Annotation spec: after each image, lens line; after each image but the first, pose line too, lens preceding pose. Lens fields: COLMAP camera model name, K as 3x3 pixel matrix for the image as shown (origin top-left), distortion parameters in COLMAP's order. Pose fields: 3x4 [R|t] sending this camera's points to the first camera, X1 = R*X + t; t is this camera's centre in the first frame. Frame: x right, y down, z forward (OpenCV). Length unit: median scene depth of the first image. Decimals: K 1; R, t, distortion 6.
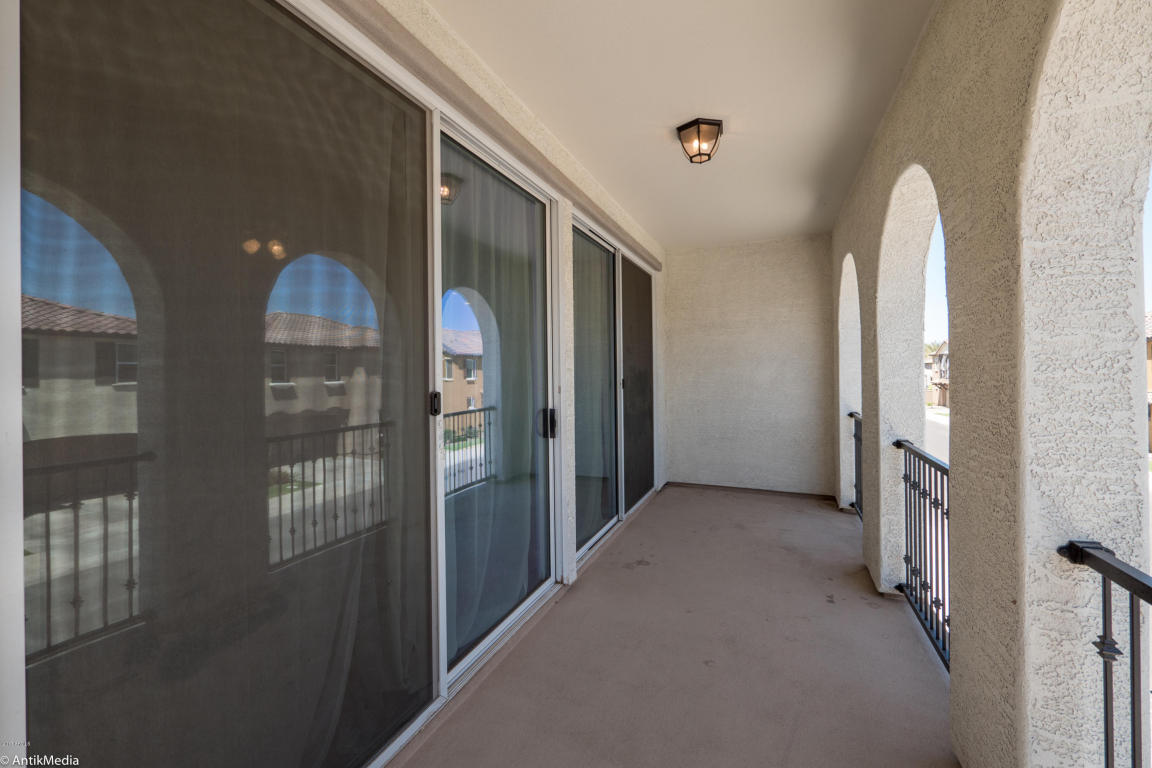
lens RADIAL K [[484.7, 0, 576.3], [0, 484.7, 369.7], [0, 0, 1]] dist [-0.010764, 0.003103]
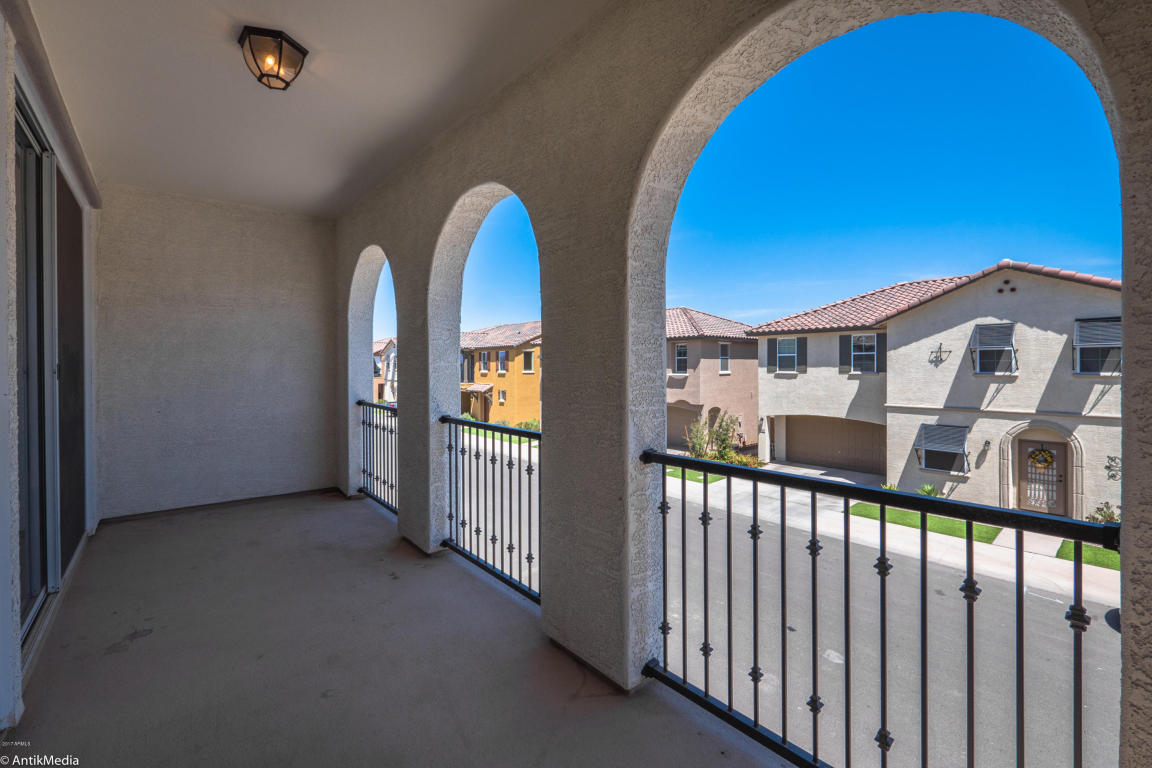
lens RADIAL K [[484.7, 0, 576.3], [0, 484.7, 369.7], [0, 0, 1]] dist [-0.010764, 0.003103]
pose [[0.460340, 0.003822, 0.887734, -0.210557], [-0.004523, 0.999988, -0.001960, 0.035849], [-0.887731, -0.003114, 0.460352, 0.182880]]
